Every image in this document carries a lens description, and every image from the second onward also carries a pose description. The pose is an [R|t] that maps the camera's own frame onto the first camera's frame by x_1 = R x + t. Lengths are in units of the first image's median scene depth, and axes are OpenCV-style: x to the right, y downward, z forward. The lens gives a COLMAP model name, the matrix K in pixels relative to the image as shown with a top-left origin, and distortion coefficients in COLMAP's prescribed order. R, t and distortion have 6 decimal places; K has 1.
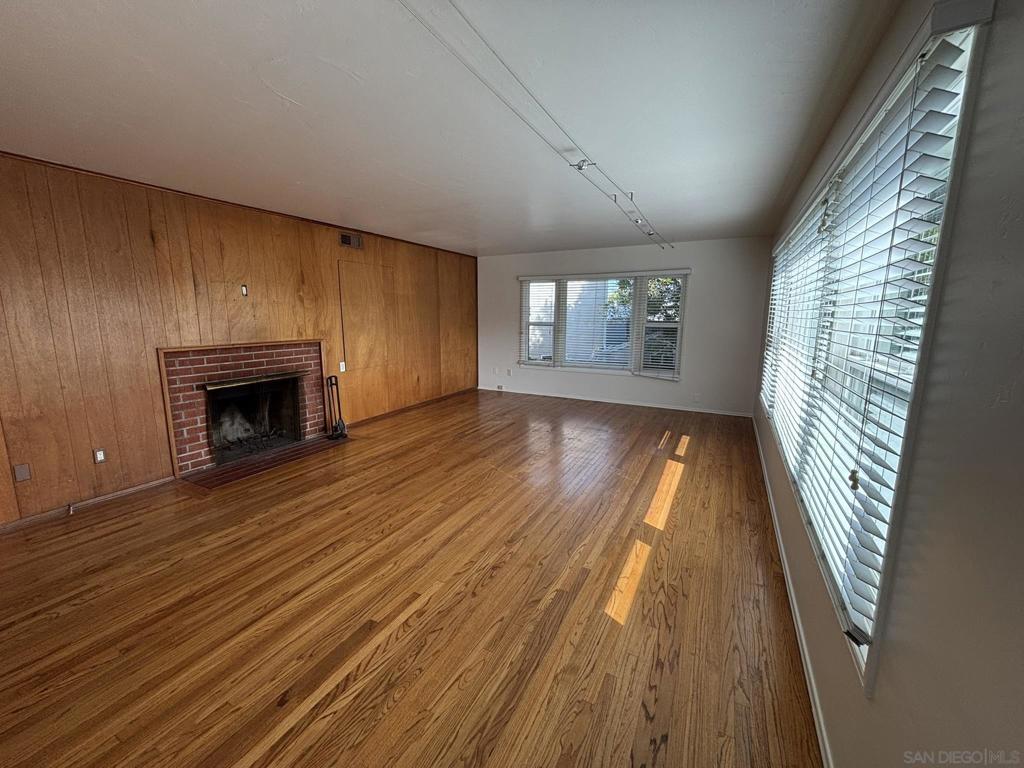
lens RADIAL K [[410.8, 0, 509.4], [0, 410.8, 380.9], [0, 0, 1]] dist [0.000184, -0.000100]
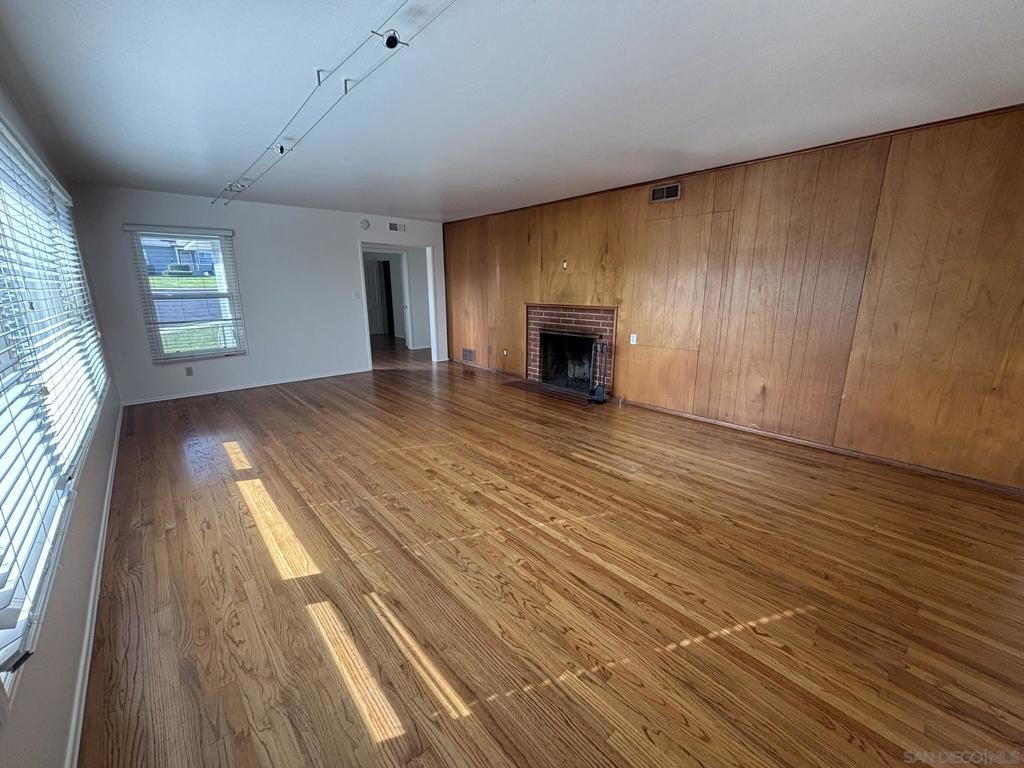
lens RADIAL K [[408.7, 0, 512.0], [0, 408.7, 384.0], [0, 0, 1]] dist [0.002688, -0.000087]
pose [[-0.348317, 0.218211, -0.911624, 0.688737], [-0.150131, 0.946986, 0.284038, -0.195974], [0.925276, 0.235798, -0.297091, 1.269353]]
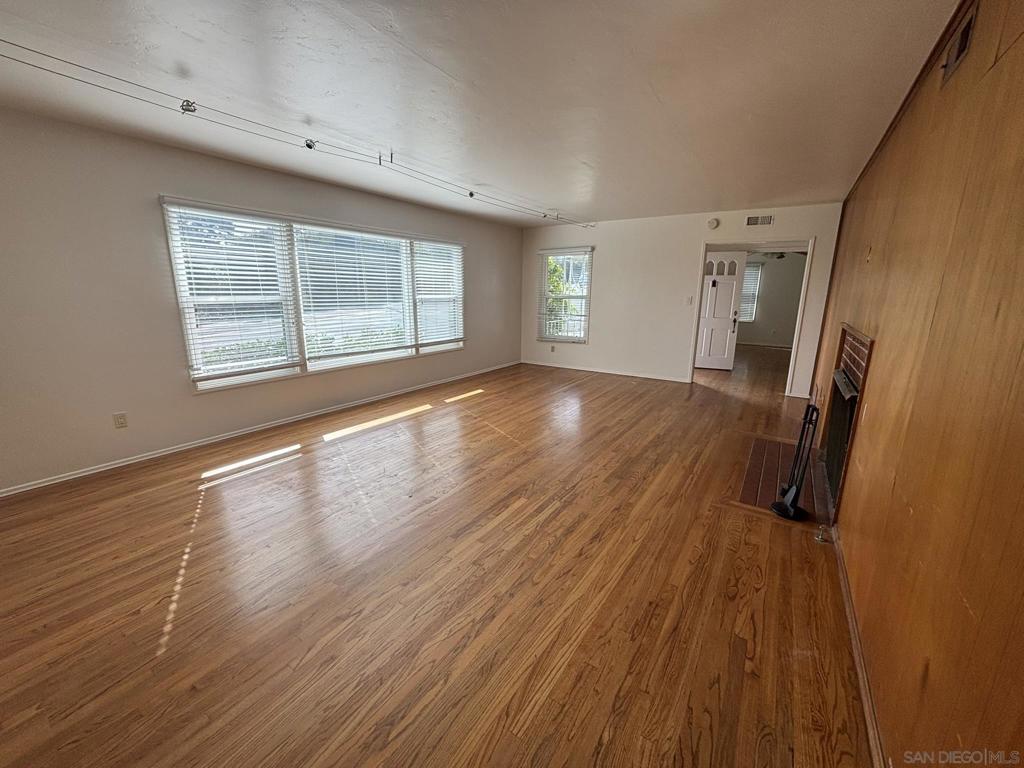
lens RADIAL K [[410.8, 0, 509.4], [0, 410.8, 380.9], [0, 0, 1]] dist [0.000184, -0.000100]
pose [[-0.994943, -0.036586, 0.093543, -0.100232], [0.000928, 0.927914, 0.372792, -0.270066], [-0.100439, 0.370994, -0.923188, 1.709681]]
